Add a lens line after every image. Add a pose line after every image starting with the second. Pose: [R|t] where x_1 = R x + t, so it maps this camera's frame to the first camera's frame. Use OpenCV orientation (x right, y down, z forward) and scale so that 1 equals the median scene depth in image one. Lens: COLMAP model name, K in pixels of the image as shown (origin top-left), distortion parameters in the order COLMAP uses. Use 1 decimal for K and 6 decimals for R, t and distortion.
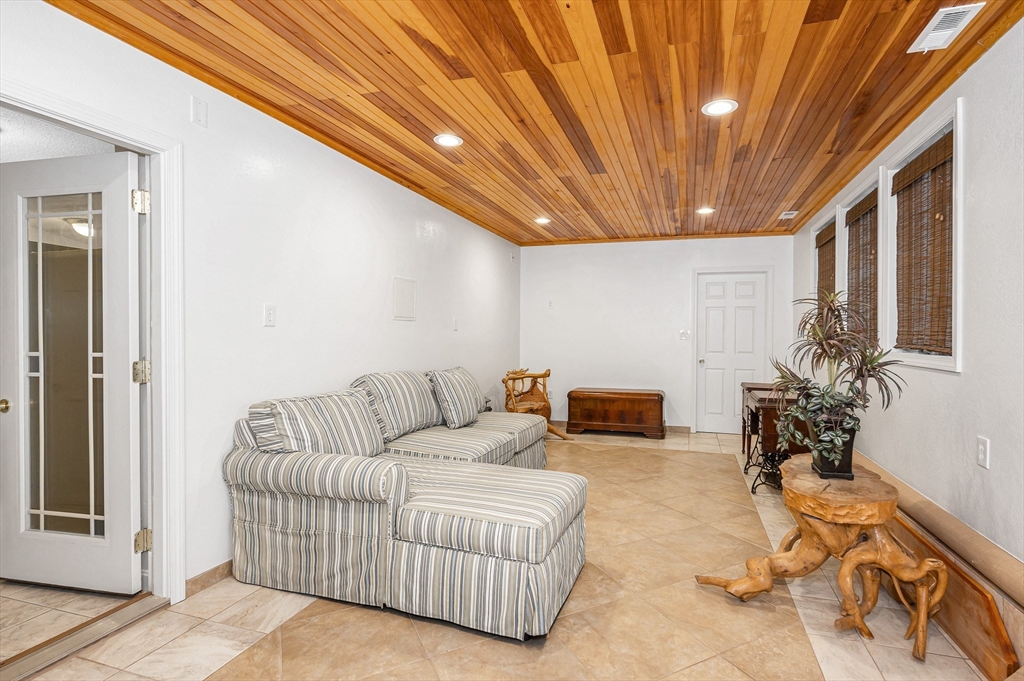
lens RADIAL K [[474.7, 0, 512.9], [0, 474.7, 339.7], [0, 0, 1]] dist [0.000840, -0.000007]
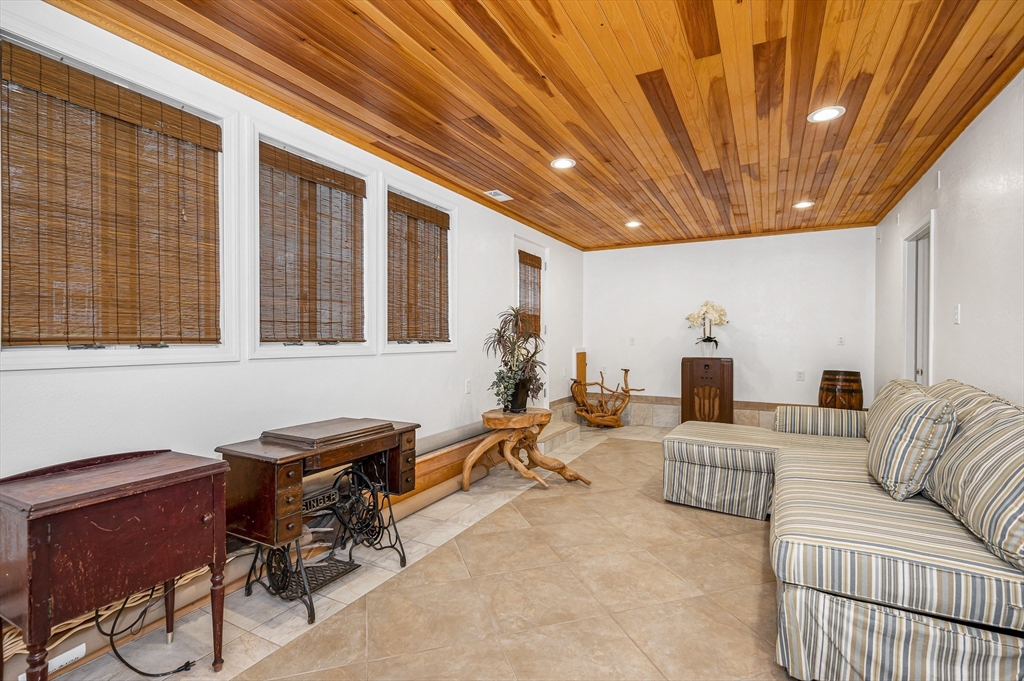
lens RADIAL K [[474.7, 0, 510.6], [0, 474.7, 340.3], [0, 0, 1]] dist [0.000840, -0.000007]
pose [[-0.989040, -0.005964, 0.147528, 0.337532], [-0.003731, 0.999874, 0.015413, -0.004894], [-0.147601, 0.014694, -0.988938, 2.097973]]
